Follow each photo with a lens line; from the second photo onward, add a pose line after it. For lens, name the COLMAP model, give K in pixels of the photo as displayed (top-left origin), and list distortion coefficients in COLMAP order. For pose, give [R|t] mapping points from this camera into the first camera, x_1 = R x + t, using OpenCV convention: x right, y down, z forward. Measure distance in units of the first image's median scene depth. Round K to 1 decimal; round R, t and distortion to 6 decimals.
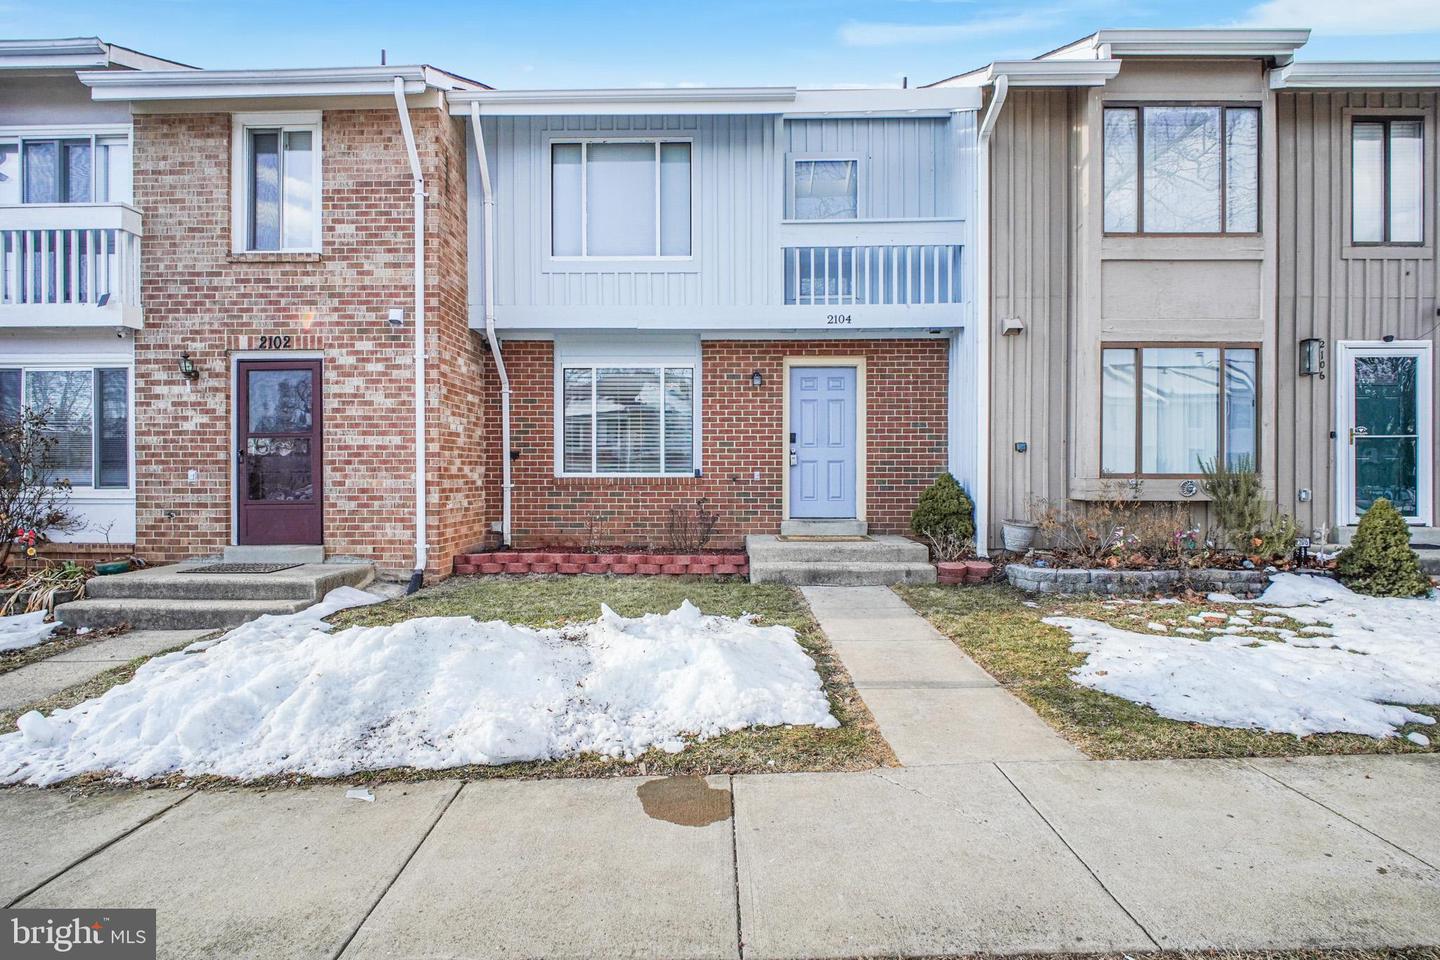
lens RADIAL K [[668.1, 0, 709.3], [0, 668.1, 478.7], [0, 0, 1]] dist [0.001021, -0.006357]
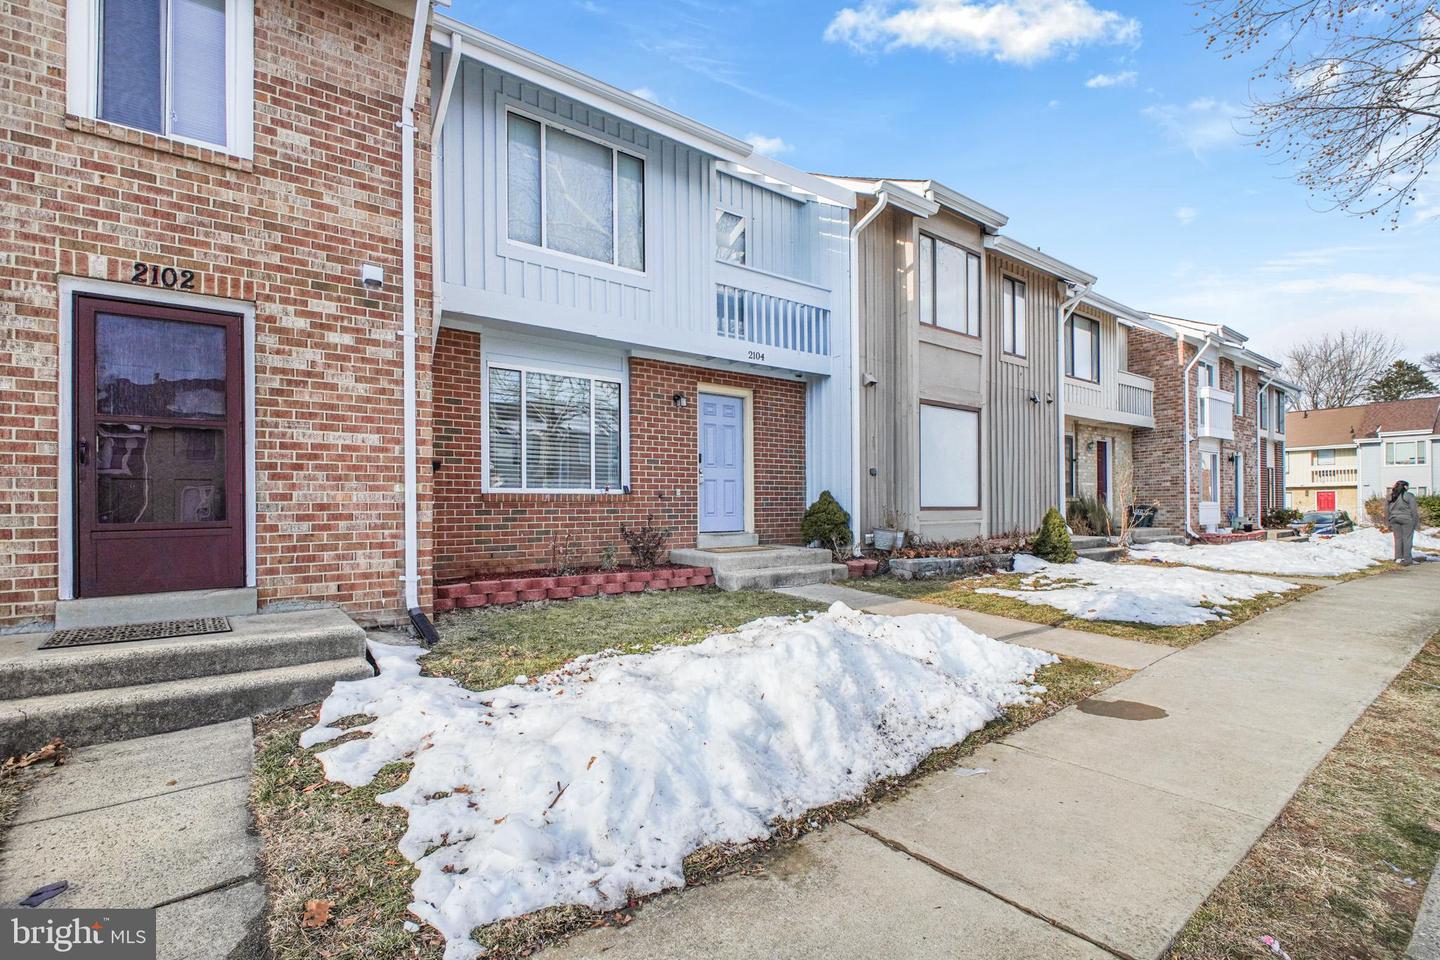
lens RADIAL K [[668.1, 0, 711.8], [0, 668.1, 498.1], [0, 0, 1]] dist [0.001021, -0.006357]
pose [[0.782853, 0.002732, 0.622200, -0.633713], [0.005436, 0.999922, -0.011231, 0.018587], [-0.622183, 0.012175, 0.782777, 0.173259]]
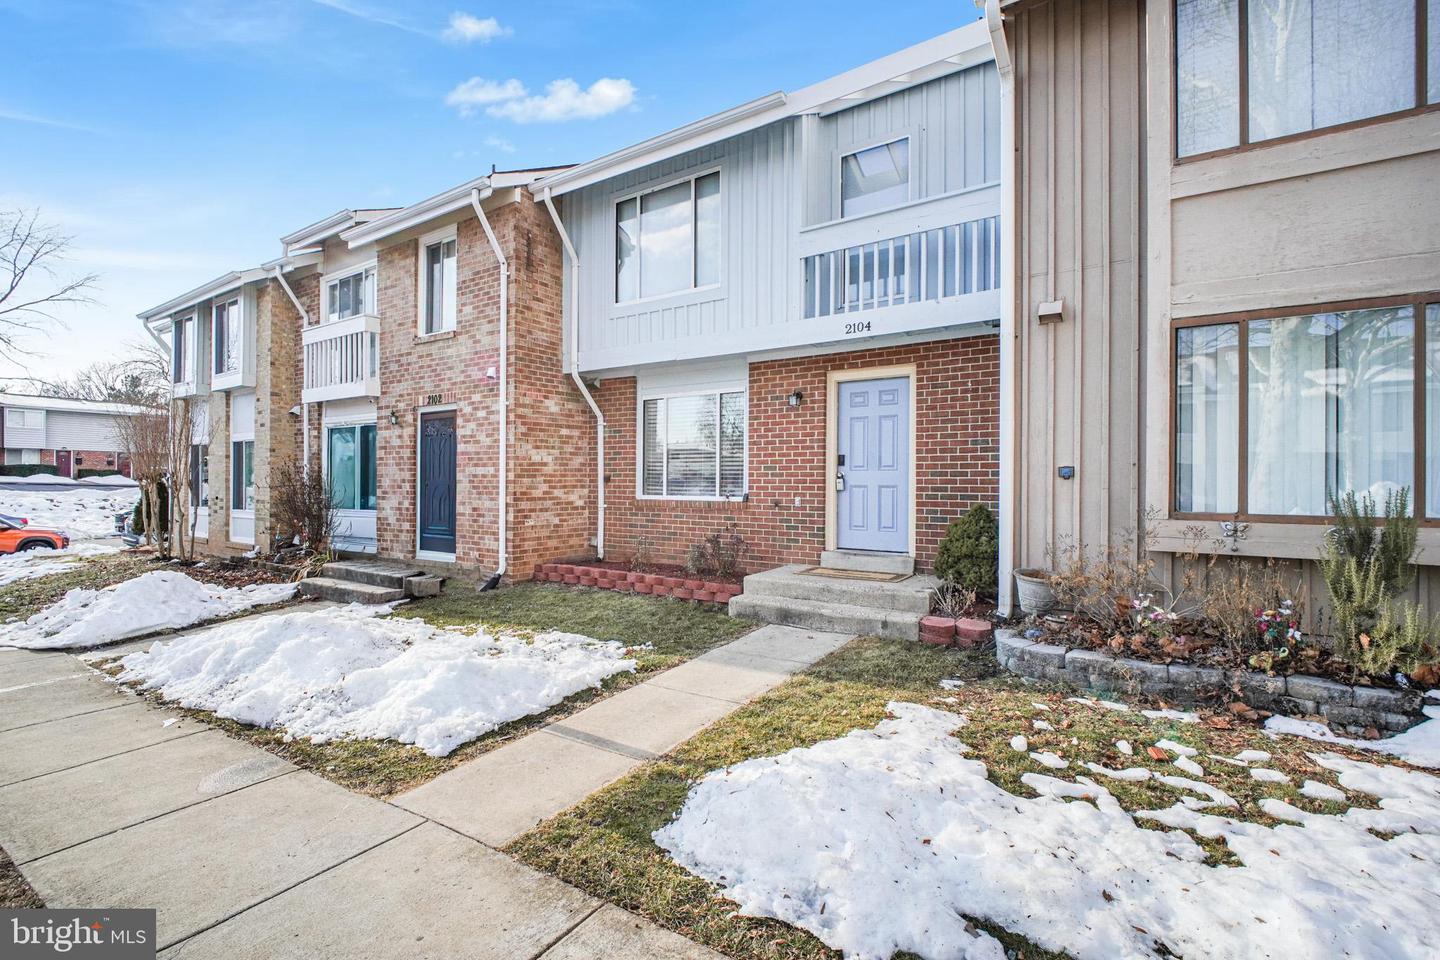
lens RADIAL K [[668.1, 0, 703.7], [0, 668.1, 477.2], [0, 0, 1]] dist [0.001021, -0.006357]
pose [[0.831083, -0.000417, -0.556148, 0.569642], [-0.004490, 0.999962, -0.007460, -0.036469], [0.556130, 0.008697, 0.831050, 0.167899]]
